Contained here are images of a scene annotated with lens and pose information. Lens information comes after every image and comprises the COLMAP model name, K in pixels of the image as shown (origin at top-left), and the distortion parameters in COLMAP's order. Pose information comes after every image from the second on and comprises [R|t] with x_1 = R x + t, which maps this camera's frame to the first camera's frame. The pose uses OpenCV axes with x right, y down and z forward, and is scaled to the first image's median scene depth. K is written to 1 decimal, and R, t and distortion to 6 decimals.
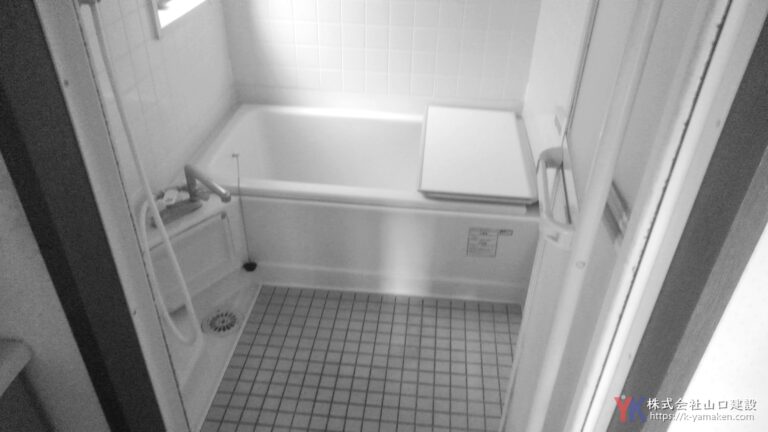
lens RADIAL K [[570.7, 0, 383.5], [0, 570.7, 216.3], [0, 0, 1]] dist [0.027063, 0.000850]
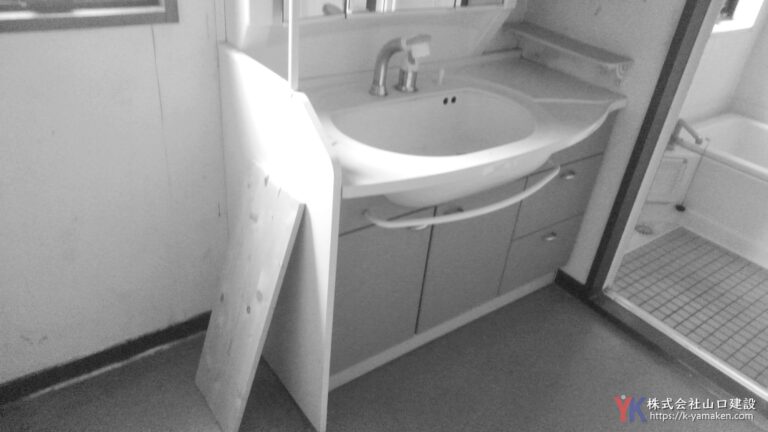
lens RADIAL K [[570.7, 0, 384.2], [0, 570.7, 215.3], [0, 0, 1]] dist [0.027063, 0.000850]
pose [[0.673676, 0.420334, -0.607849, 0.143222], [-0.475533, 0.876157, 0.078841, 0.349968], [0.565711, 0.235939, 0.790129, -0.527534]]
